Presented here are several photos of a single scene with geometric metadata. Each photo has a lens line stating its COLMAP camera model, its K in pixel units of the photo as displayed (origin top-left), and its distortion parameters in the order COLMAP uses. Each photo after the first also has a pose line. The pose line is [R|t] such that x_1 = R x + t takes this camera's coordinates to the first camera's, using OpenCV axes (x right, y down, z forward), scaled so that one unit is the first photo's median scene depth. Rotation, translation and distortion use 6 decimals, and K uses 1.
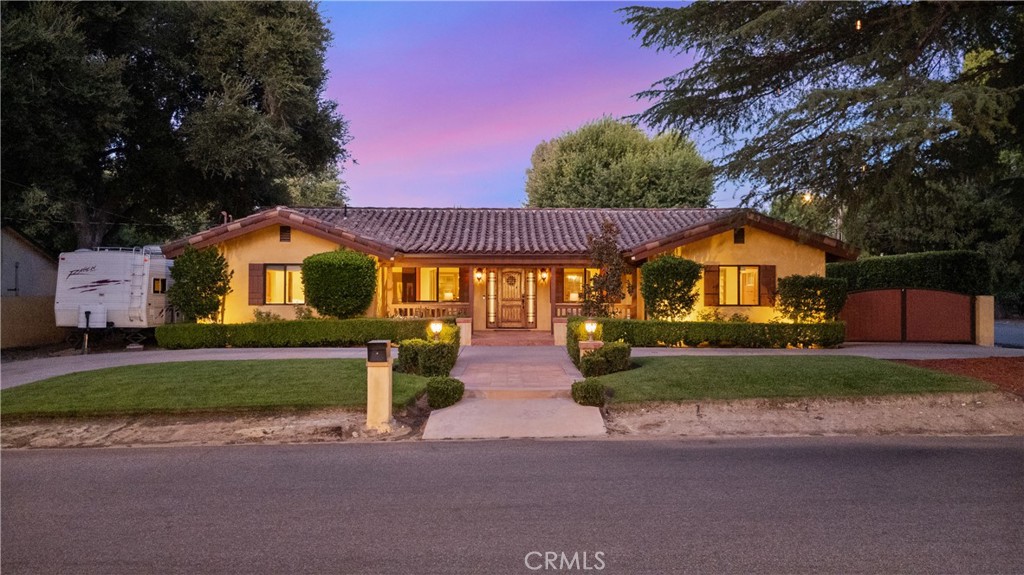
lens RADIAL K [[725.0, 0, 512.0], [0, 725.0, 287.5], [0, 0, 1]] dist [0.002680, 0.001615]
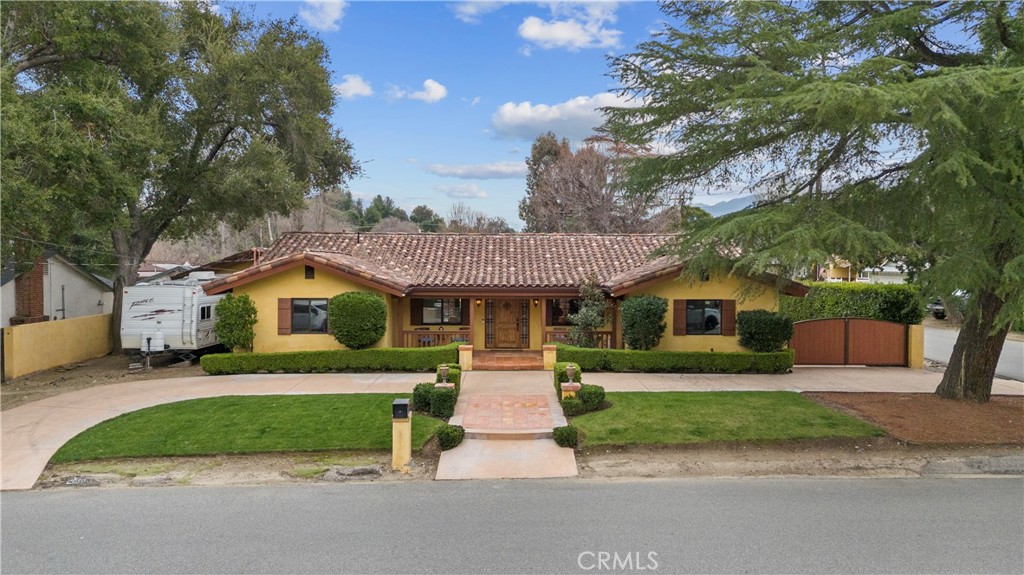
lens RADIAL K [[712.0, 0, 506.6], [0, 712.0, 315.7], [0, 0, 1]] dist [-0.079194, -0.000382]
pose [[0.999978, 0.002925, -0.006029, 0.005752], [-0.002442, 0.996899, 0.078653, -0.095007], [0.006240, -0.078636, 0.996884, -0.129800]]
